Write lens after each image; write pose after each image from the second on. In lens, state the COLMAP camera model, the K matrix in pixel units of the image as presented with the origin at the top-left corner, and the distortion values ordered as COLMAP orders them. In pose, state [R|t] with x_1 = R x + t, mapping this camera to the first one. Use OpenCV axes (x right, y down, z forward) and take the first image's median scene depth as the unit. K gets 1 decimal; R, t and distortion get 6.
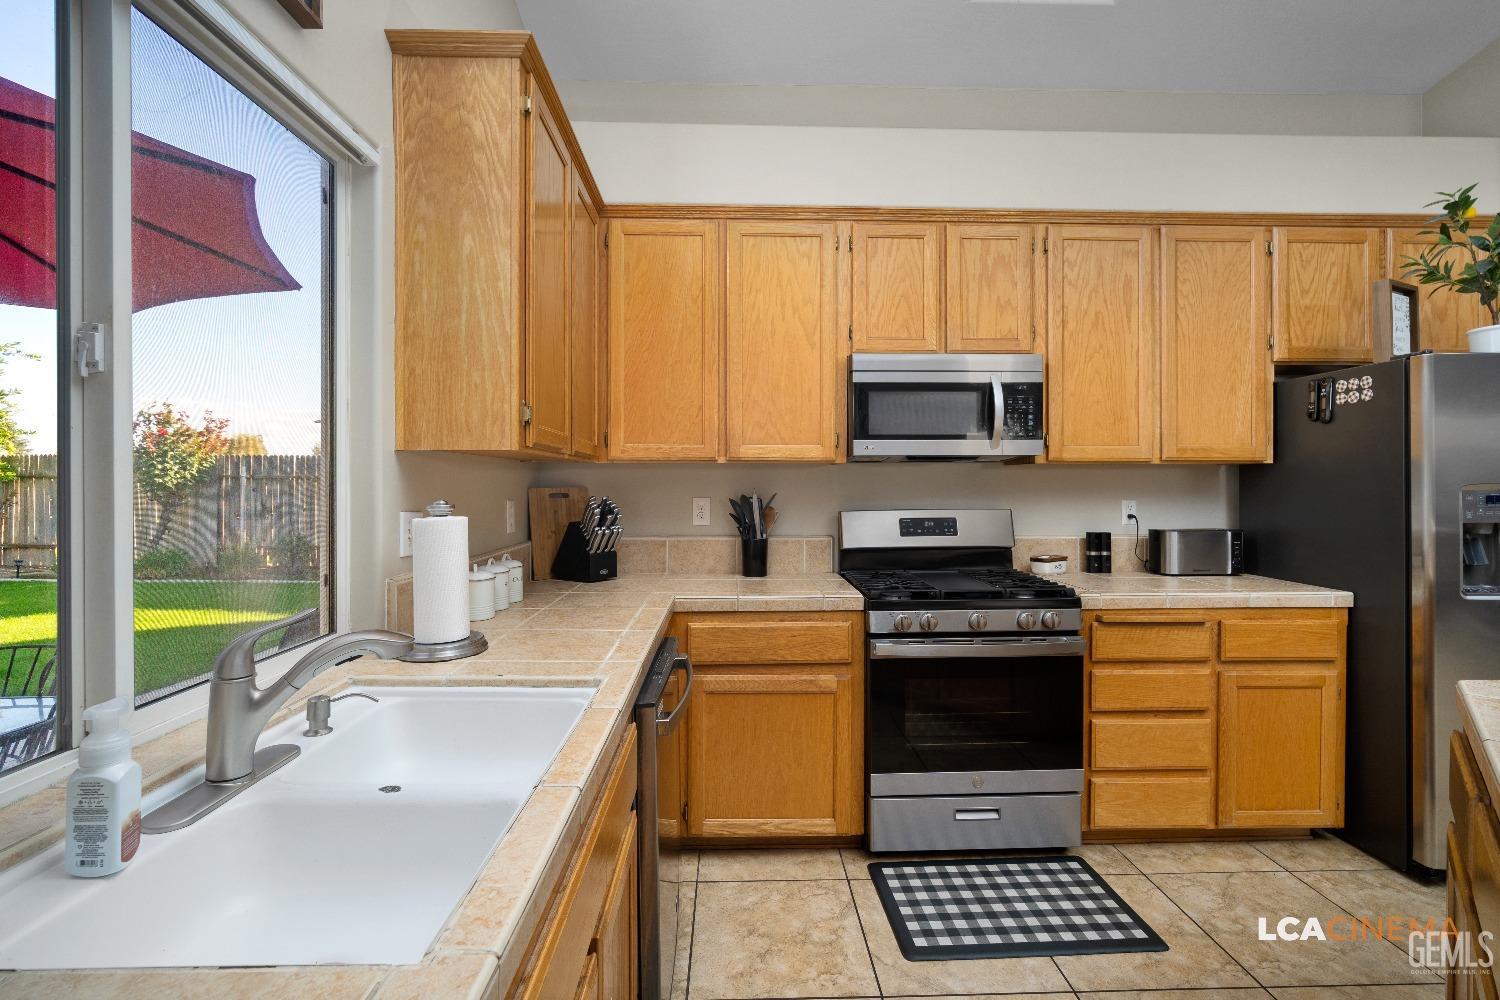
lens RADIAL K [[660.7, 0, 747.6], [0, 660.7, 486.2], [0, 0, 1]] dist [-0.002590, -0.000058]
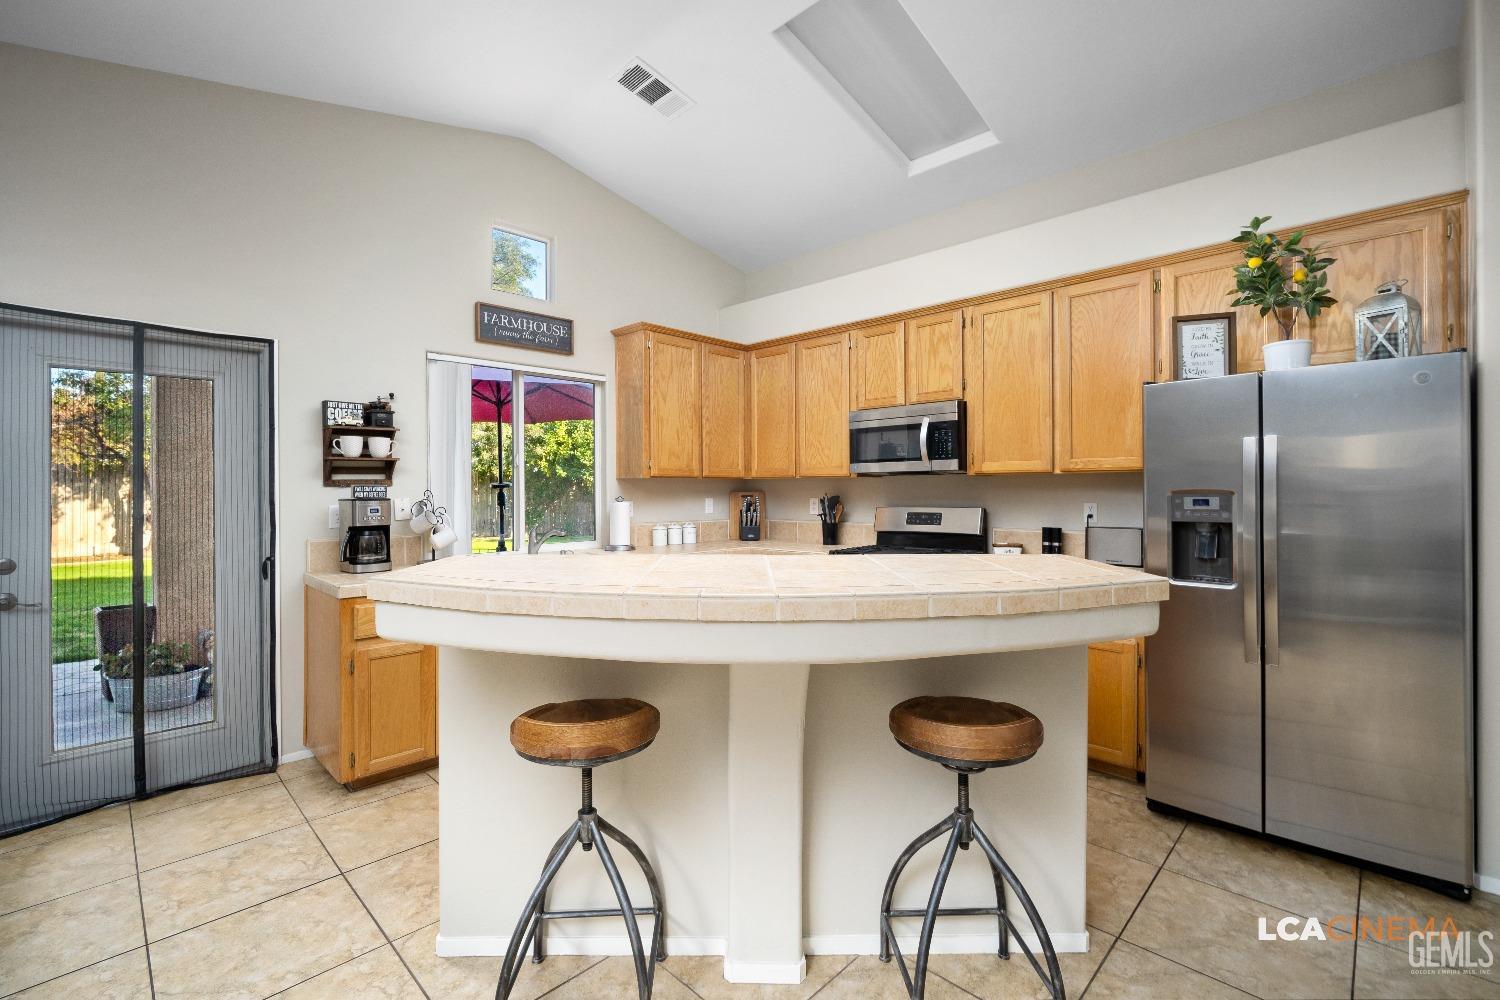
lens RADIAL K [[660.7, 0, 743.3], [0, 660.7, 494.3], [0, 0, 1]] dist [-0.002590, -0.000058]
pose [[0.691224, 0.002254, -0.722637, 1.139948], [0.001178, 0.999990, 0.004246, 0.000276], [0.722639, -0.003787, 0.691215, -0.337583]]
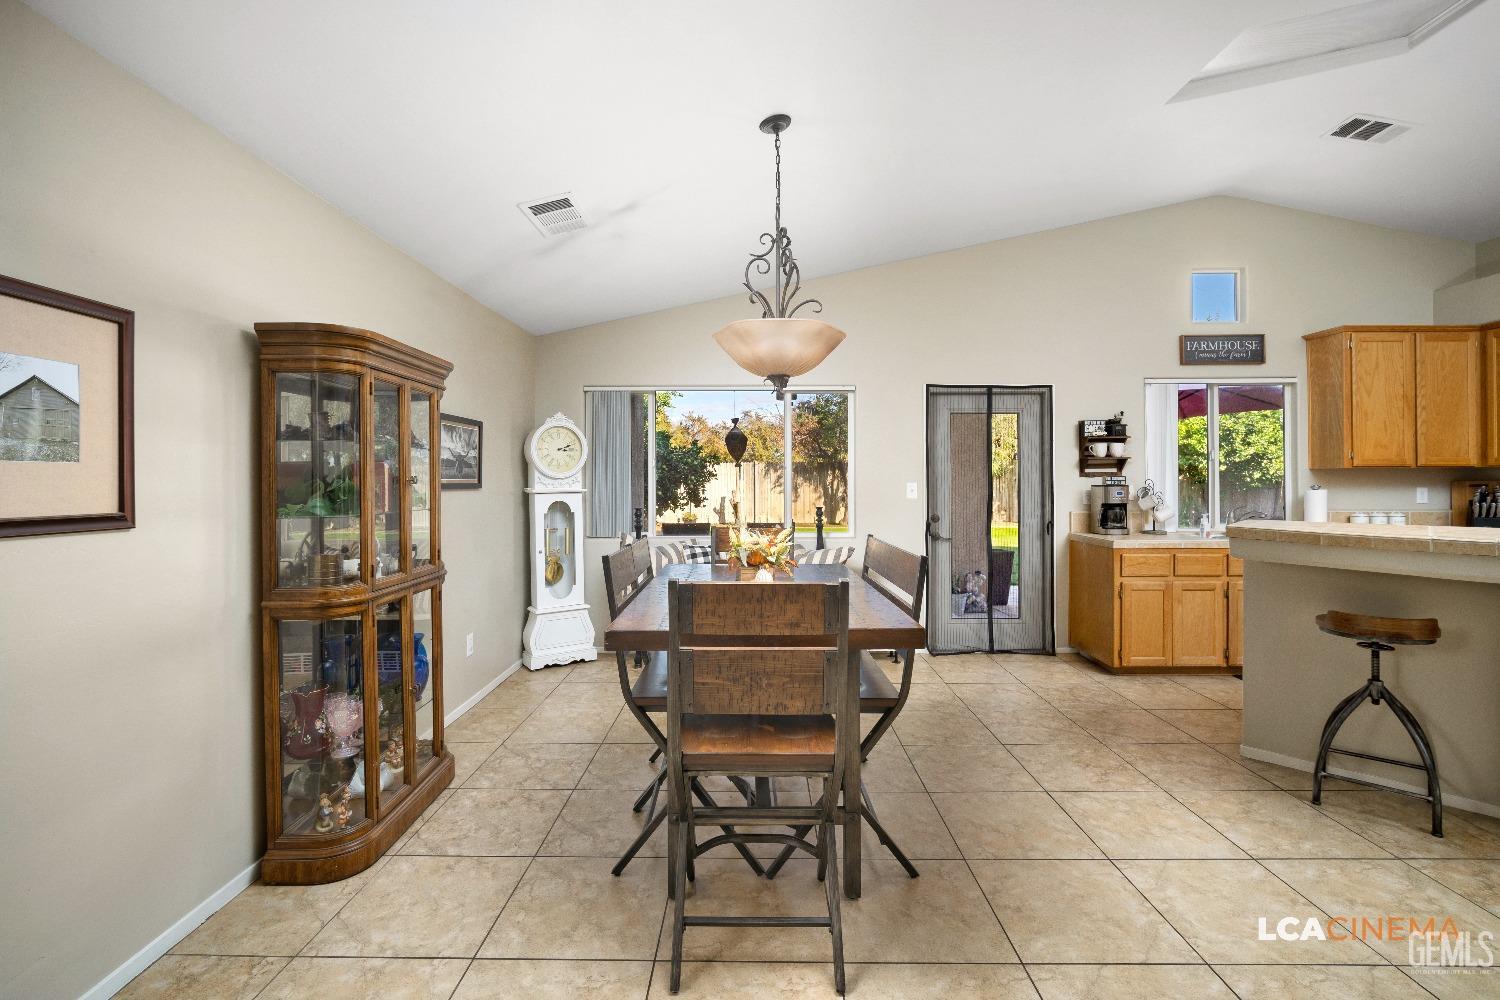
lens RADIAL K [[660.7, 0, 750.1], [0, 660.7, 479.4], [0, 0, 1]] dist [-0.002590, -0.000058]
pose [[-0.032372, -0.002223, -0.999473, 1.622564], [-0.000995, 0.999997, -0.002192, 0.002856], [0.999475, 0.000923, -0.032374, -0.937263]]
